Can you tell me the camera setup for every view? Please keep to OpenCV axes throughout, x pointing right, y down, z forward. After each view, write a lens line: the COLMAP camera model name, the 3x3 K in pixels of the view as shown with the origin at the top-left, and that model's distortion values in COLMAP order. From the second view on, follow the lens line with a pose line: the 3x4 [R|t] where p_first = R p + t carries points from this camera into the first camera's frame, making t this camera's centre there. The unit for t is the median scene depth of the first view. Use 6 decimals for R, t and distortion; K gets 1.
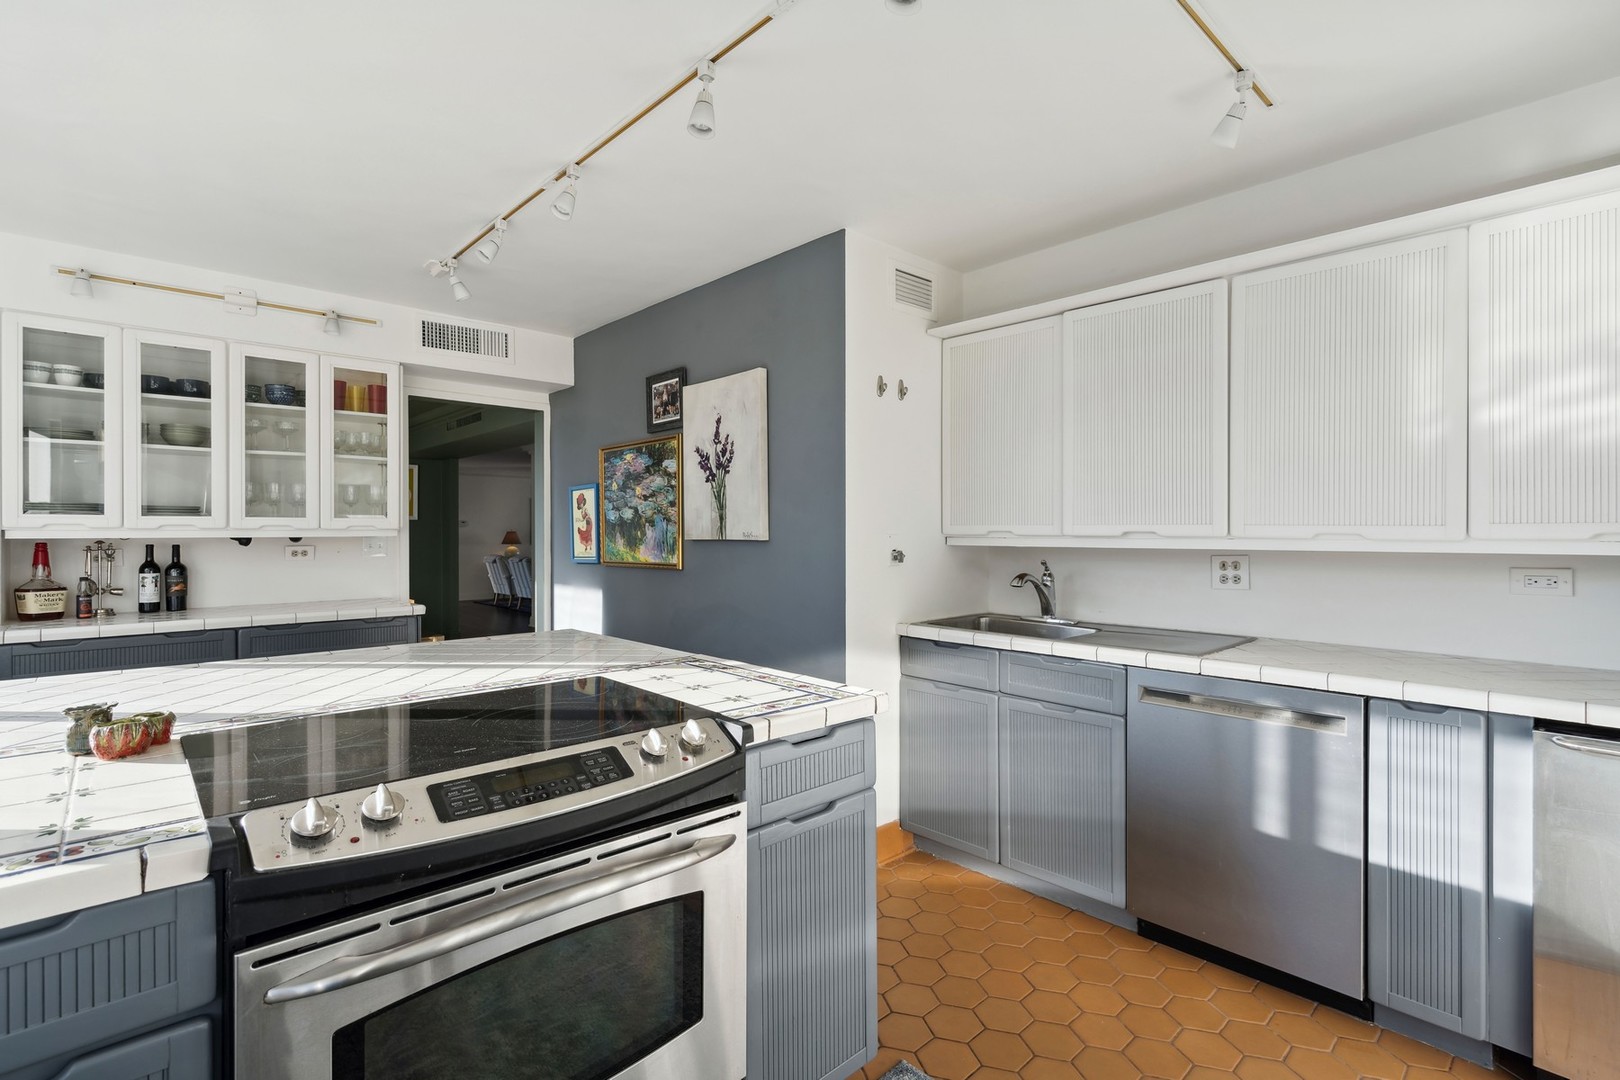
lens RADIAL K [[758.8, 0, 809.9], [0, 758.8, 533.8], [0, 0, 1]] dist [-0.003038, 0.000124]
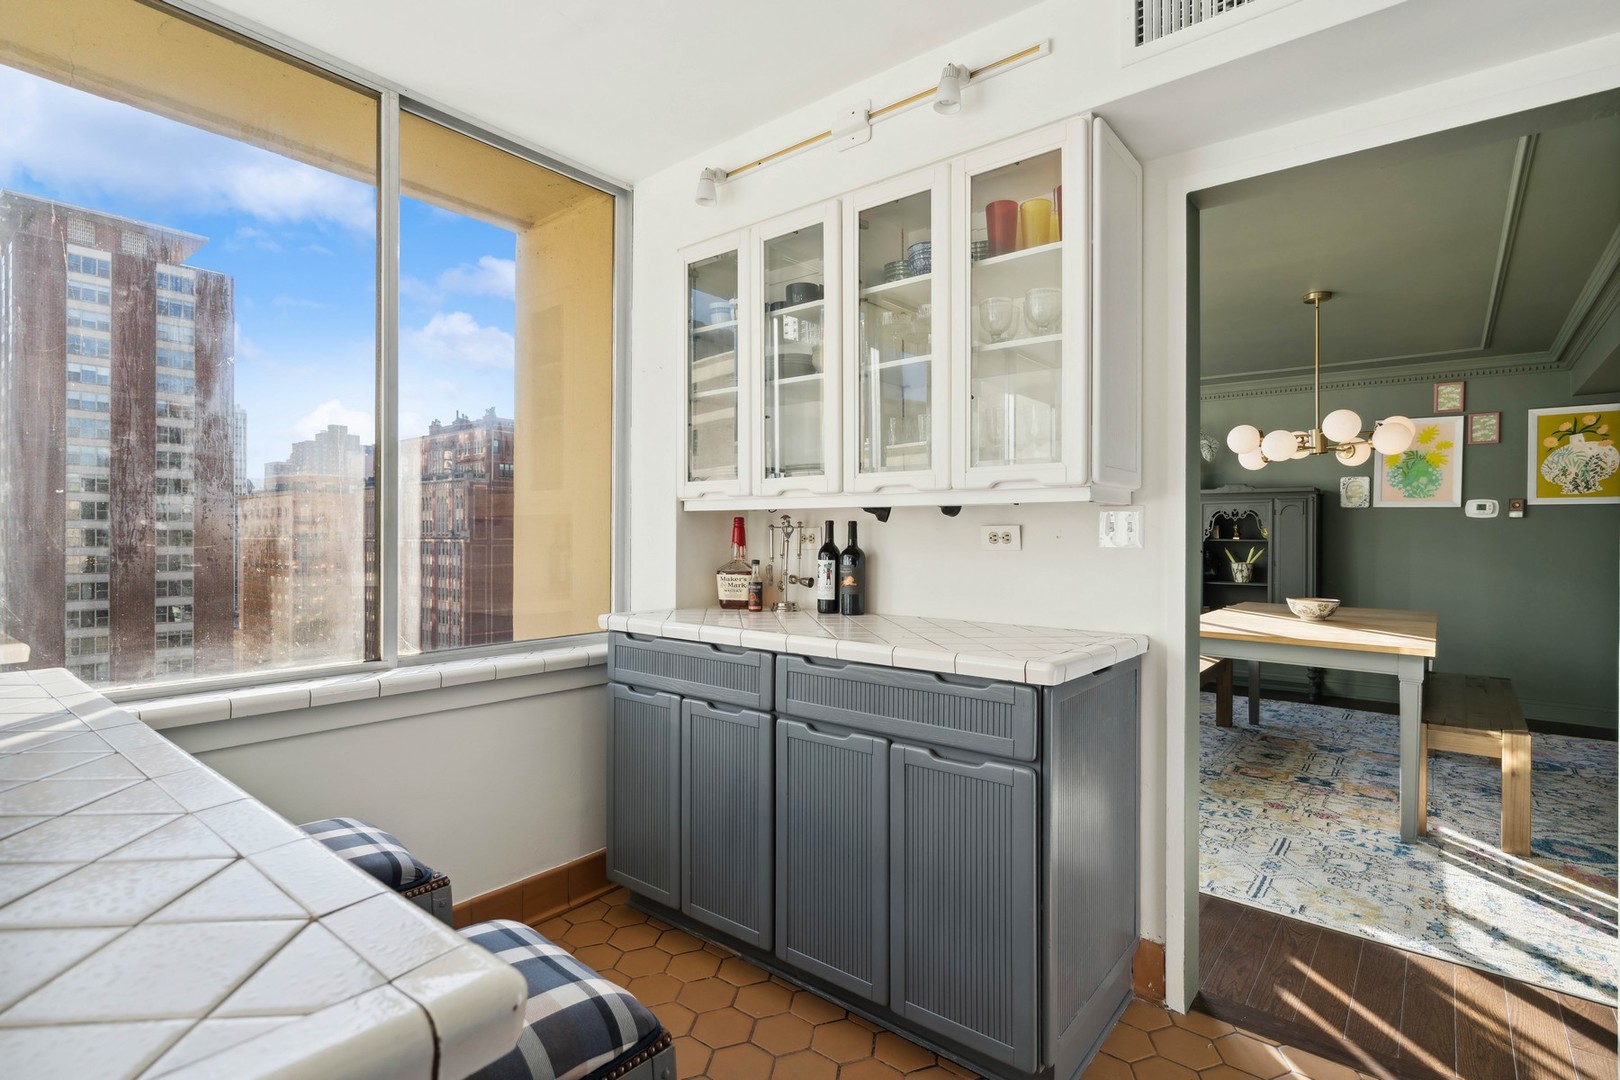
lens RADIAL K [[778.8, 0, 810.0], [0, 778.8, 540.0], [0, 0, 1]] dist [-0.002409, 0.000211]
pose [[0.143628, 0.006663, -0.989609, -0.124606], [-0.008015, 0.999952, 0.005569, 0.028991], [0.989599, 0.007132, 0.143674, 0.876718]]
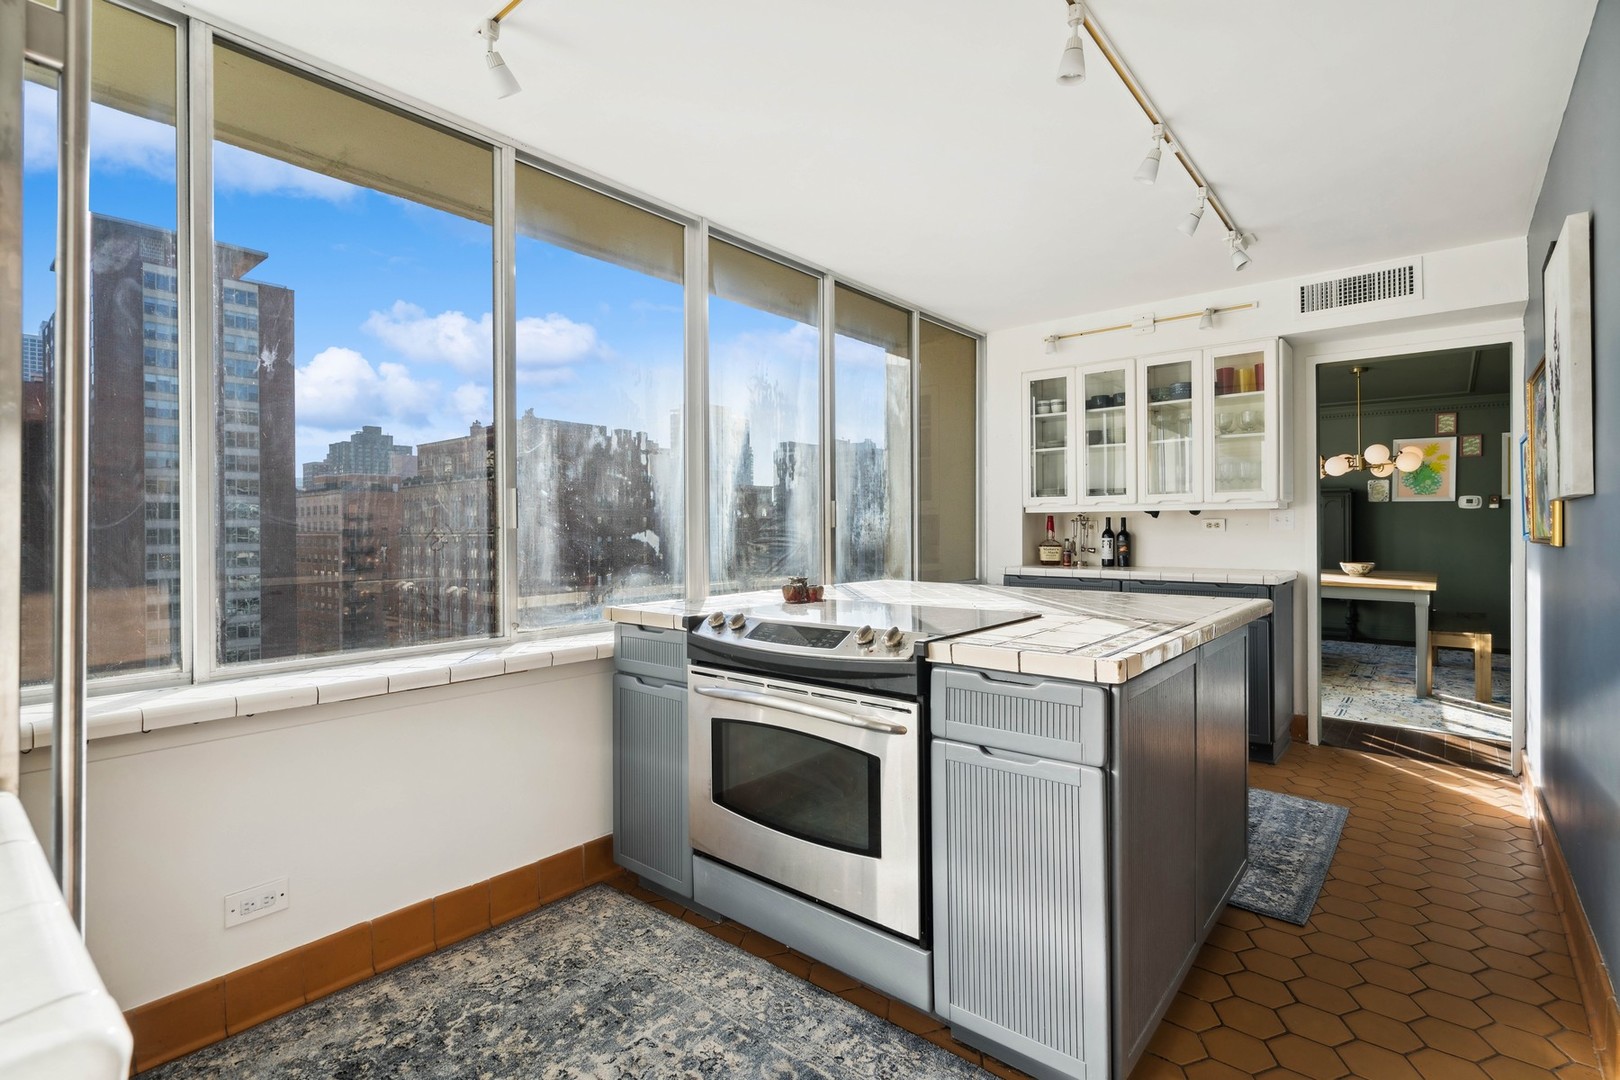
lens RADIAL K [[758.8, 0, 809.9], [0, 758.8, 533.8], [0, 0, 1]] dist [-0.003038, 0.000124]
pose [[0.126015, 0.007754, -0.991998, 0.439847], [0.002708, 0.999963, 0.008160, 0.031797], [0.992025, -0.003714, 0.125989, 0.283827]]
